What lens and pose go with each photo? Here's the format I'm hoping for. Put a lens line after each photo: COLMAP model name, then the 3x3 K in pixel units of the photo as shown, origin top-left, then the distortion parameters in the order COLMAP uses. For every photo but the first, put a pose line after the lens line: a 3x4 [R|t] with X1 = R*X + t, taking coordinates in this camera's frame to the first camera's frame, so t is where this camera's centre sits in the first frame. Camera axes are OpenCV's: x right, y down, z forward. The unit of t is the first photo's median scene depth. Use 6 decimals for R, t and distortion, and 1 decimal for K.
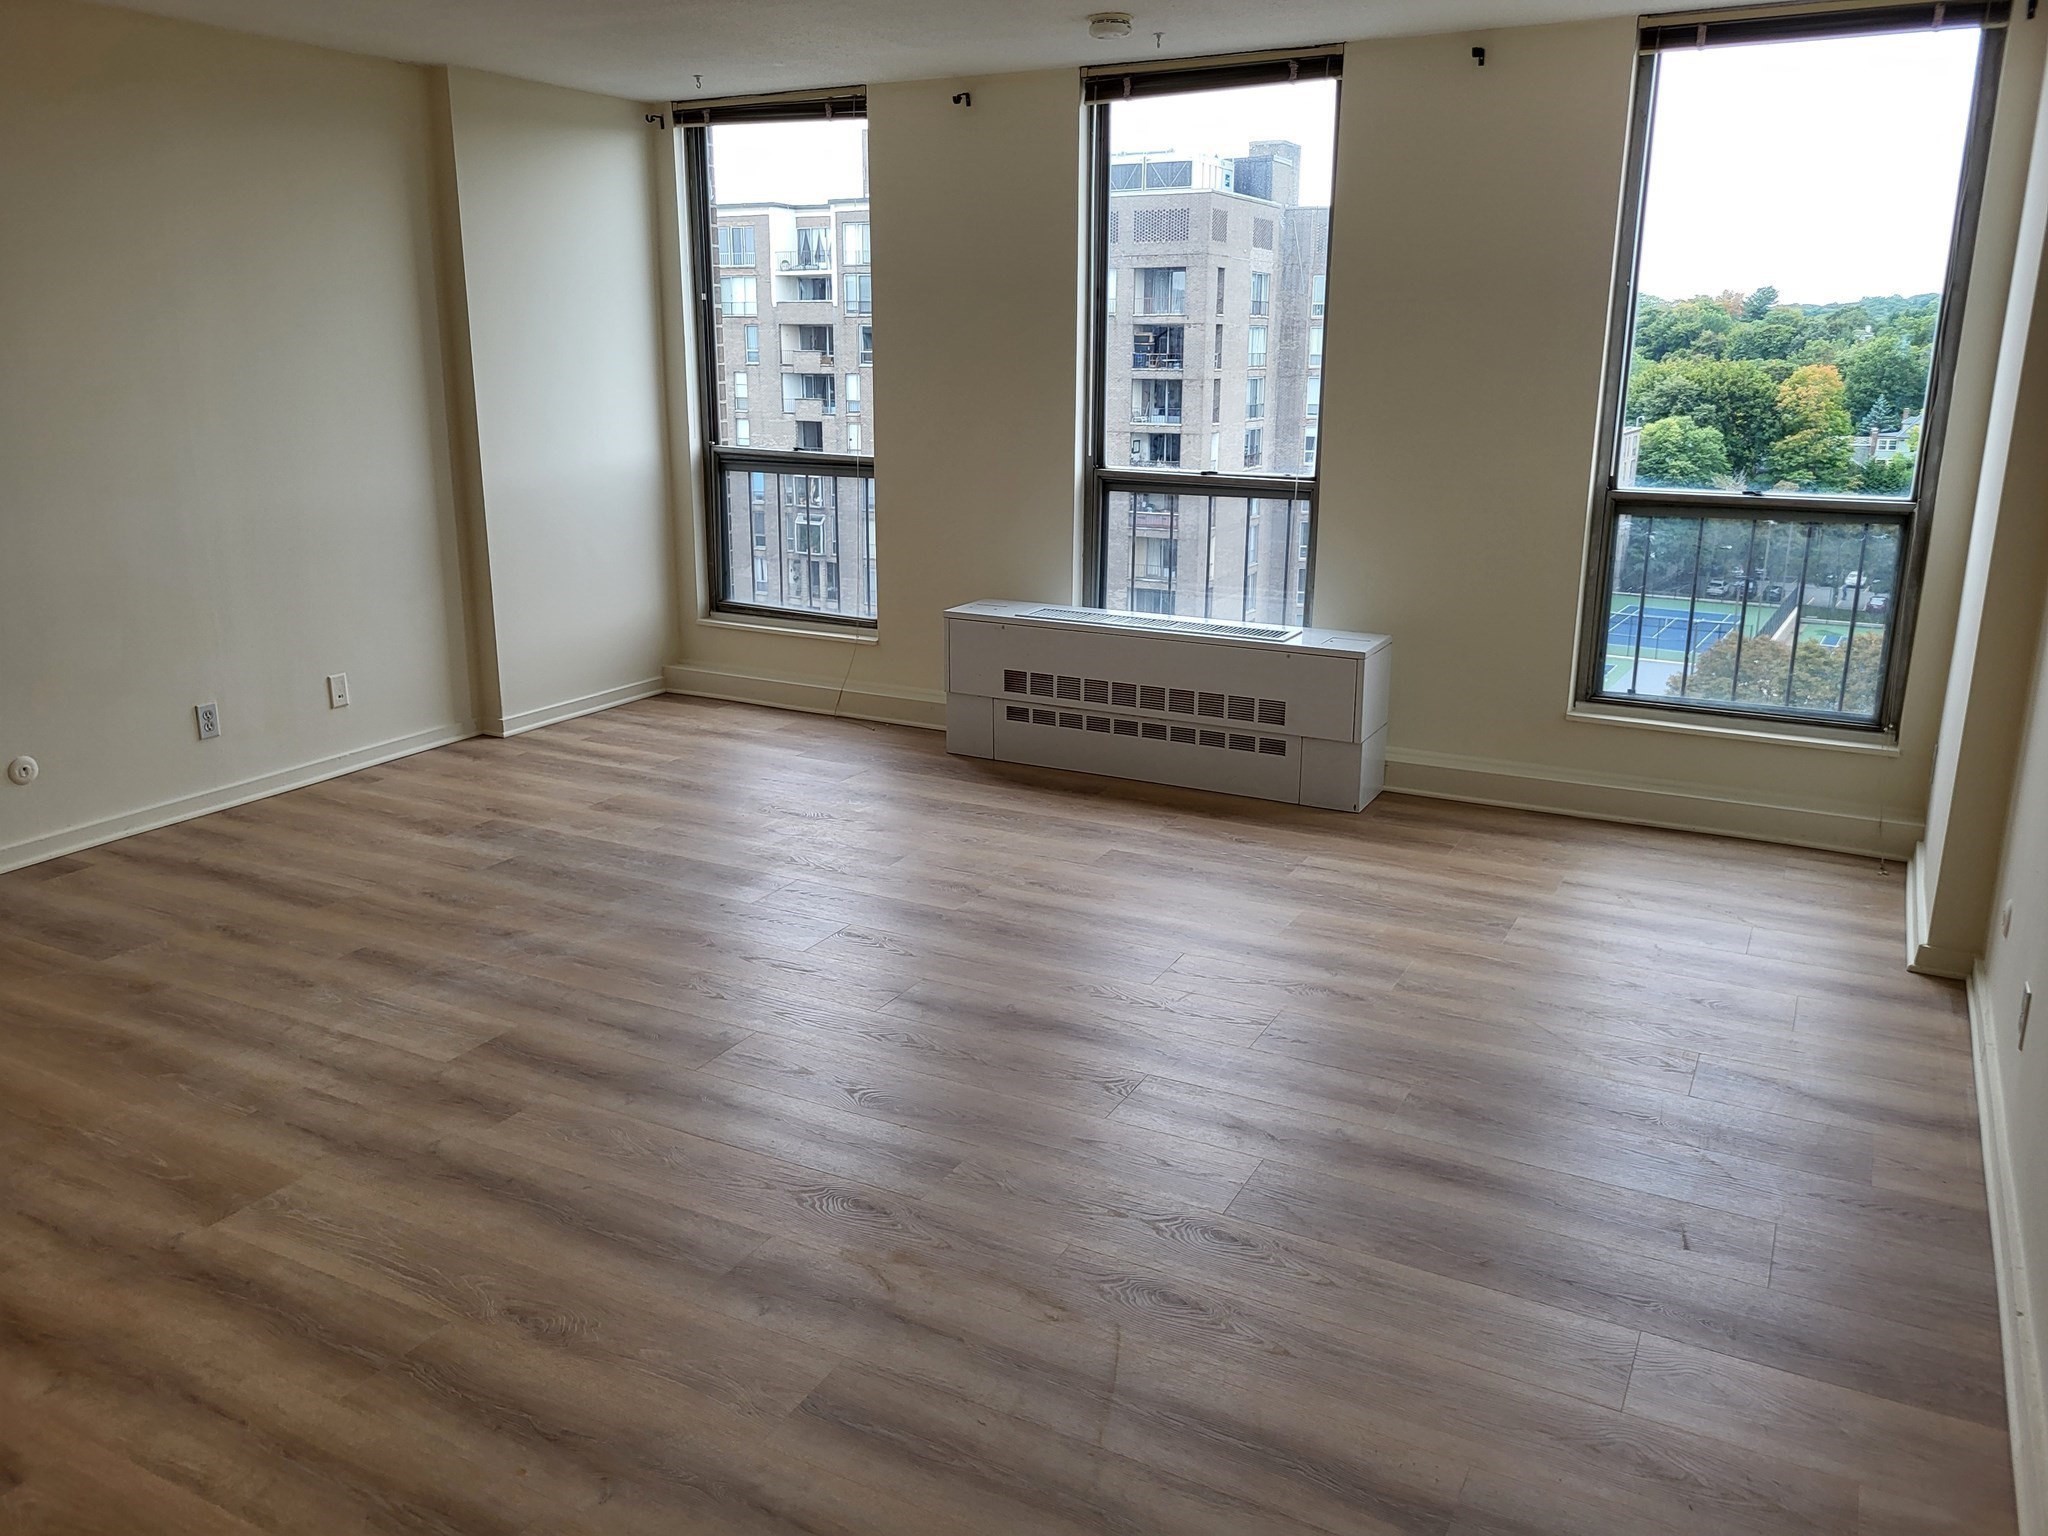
lens RADIAL K [[1573.4, 0, 1012.5], [0, 1573.4, 754.1], [0, 0, 1]] dist [0.023680, -0.002729]
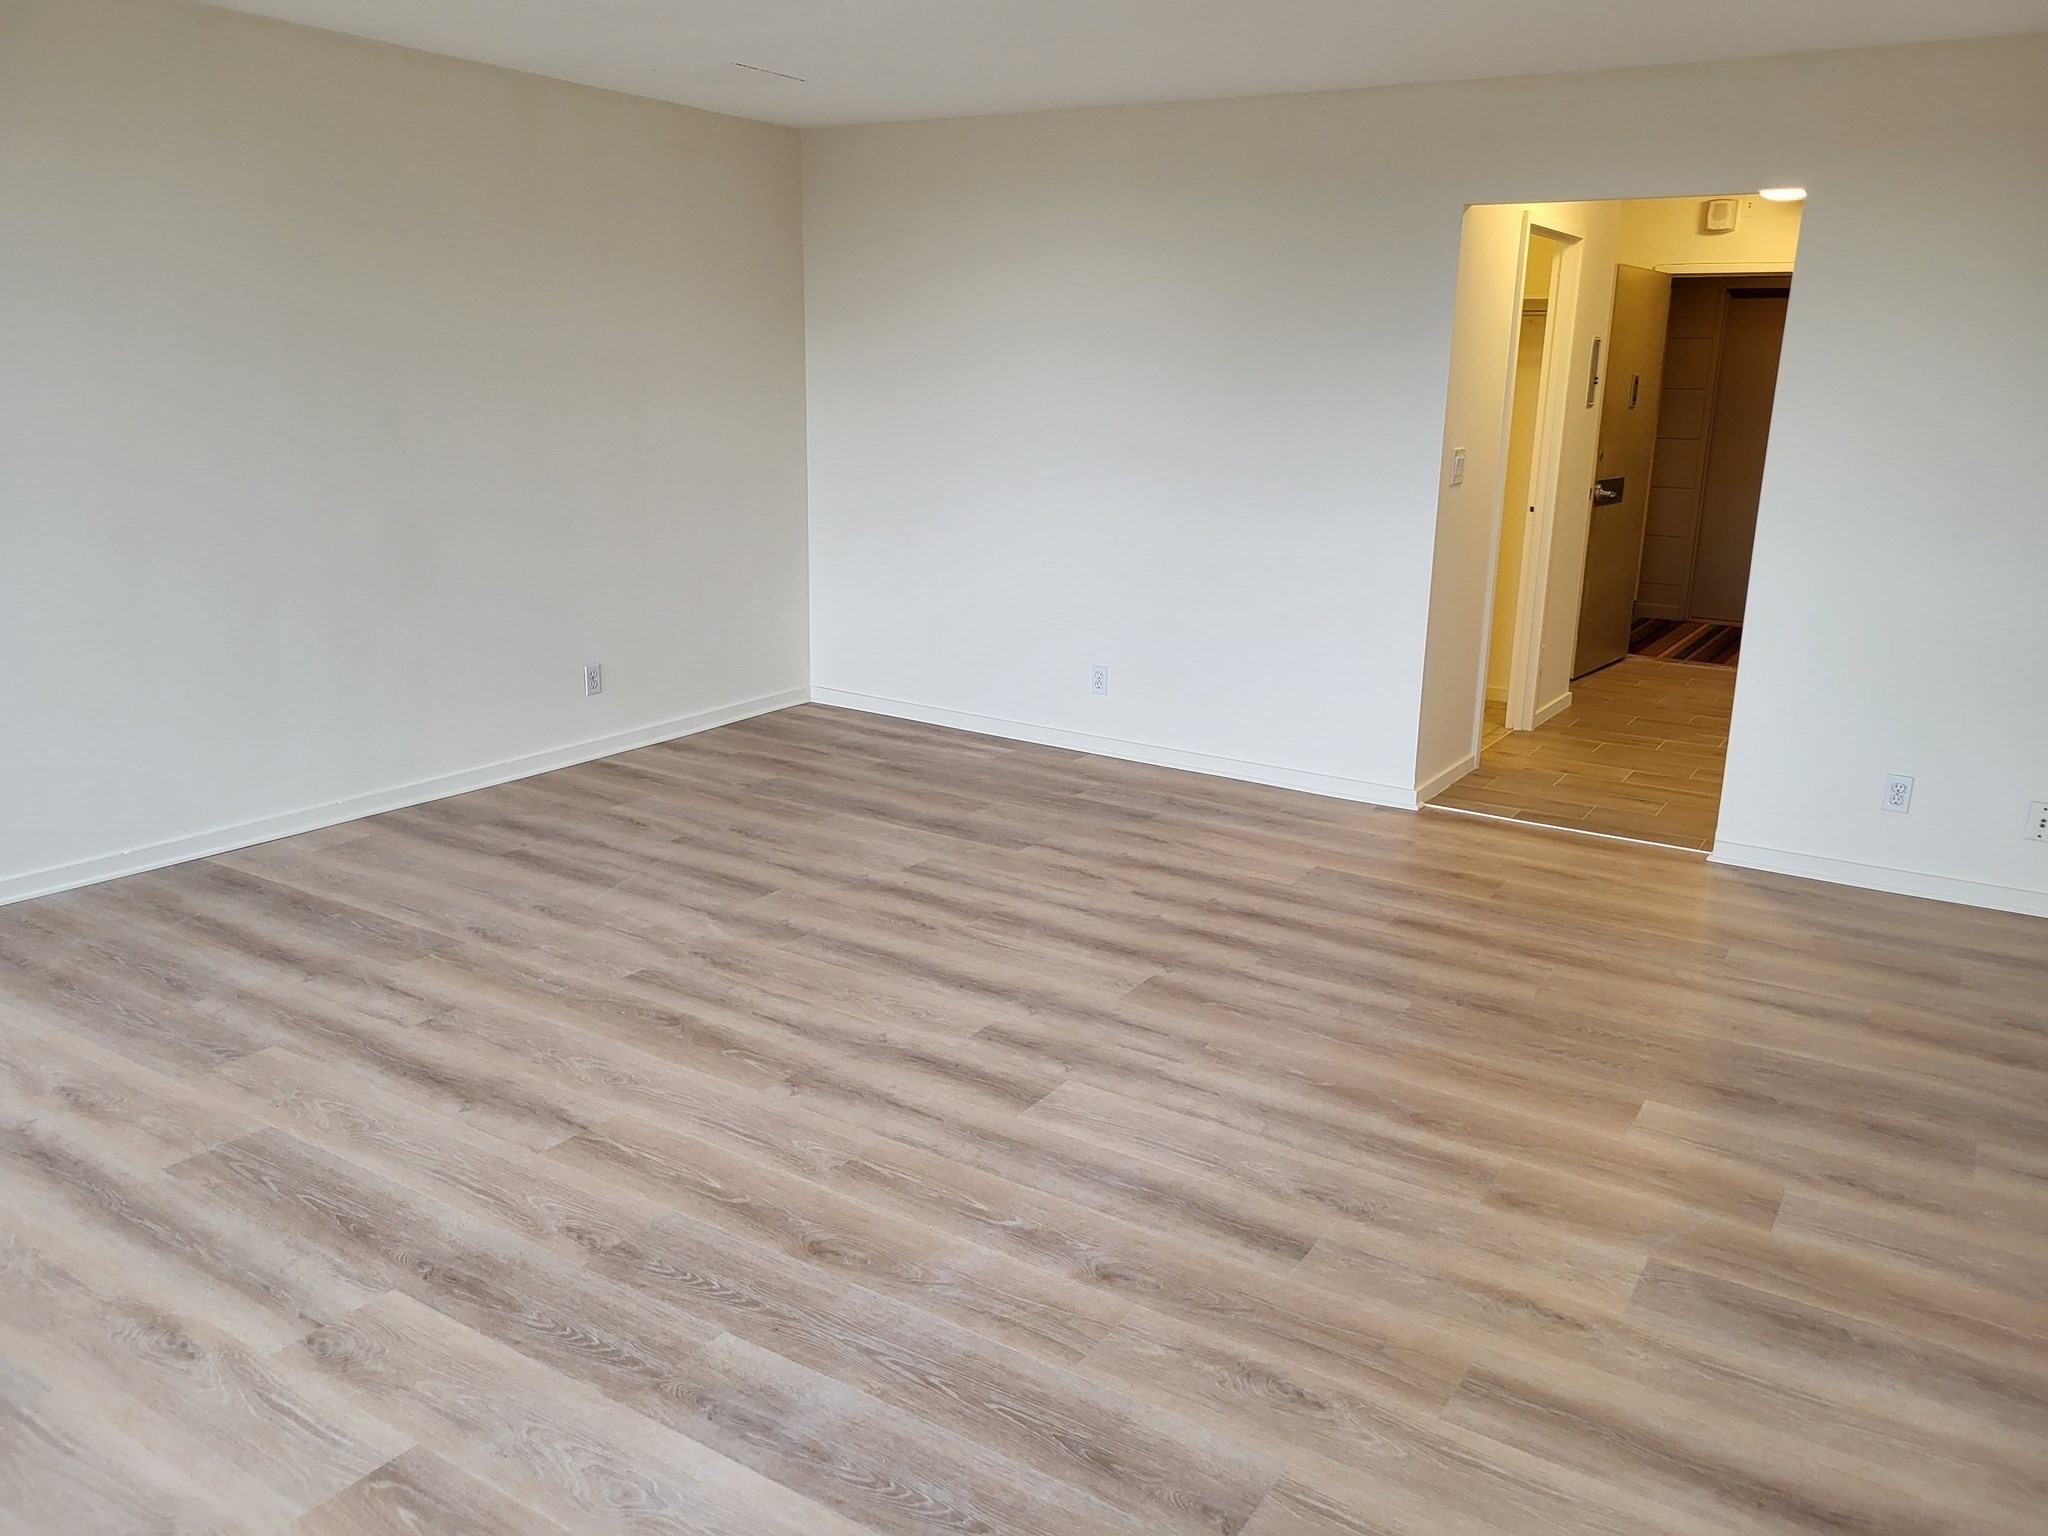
lens RADIAL K [[1546.8, 0, 1028.9], [0, 1546.8, 763.8], [0, 0, 1]] dist [0.026236, 0.001130]
pose [[-0.997227, -0.044112, 0.059929, -0.247295], [-0.009073, 0.871422, 0.490451, -0.299443], [-0.073859, 0.488547, -0.869406, 1.134554]]
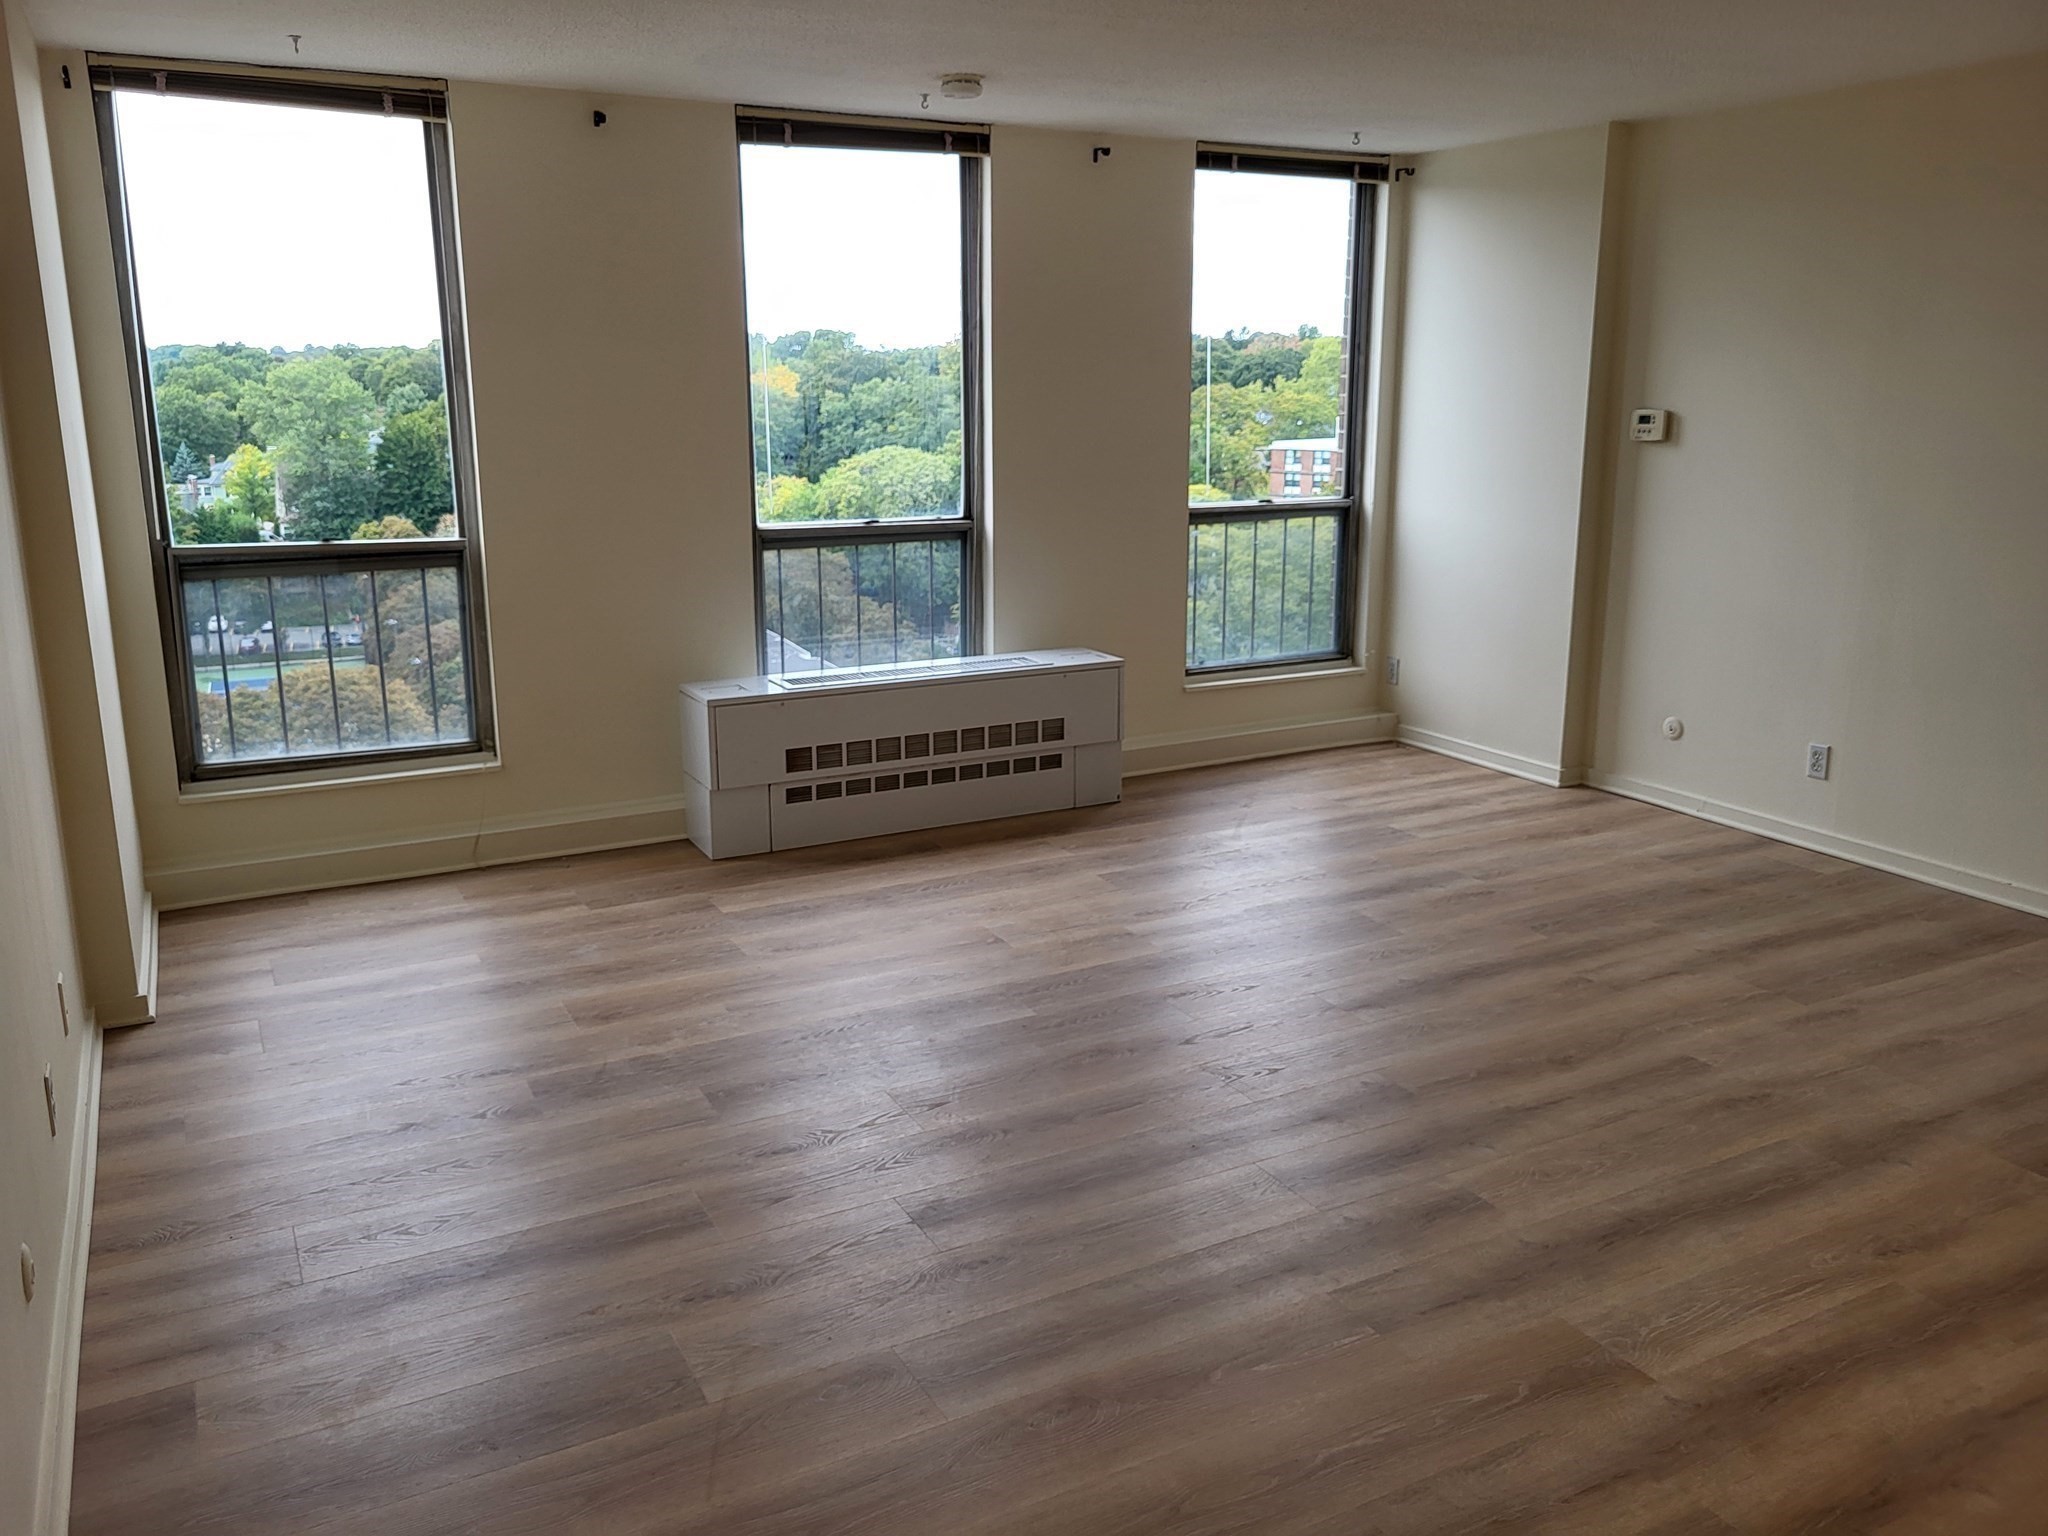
lens RADIAL K [[1582.2, 0, 1026.5], [0, 1582.2, 741.8], [0, 0, 1]] dist [0.016184, -0.007222]
pose [[0.547043, -0.188790, 0.815538, -0.719686], [0.219215, 0.972546, 0.078091, -0.105541], [-0.807891, 0.136059, 0.573411, 0.382281]]
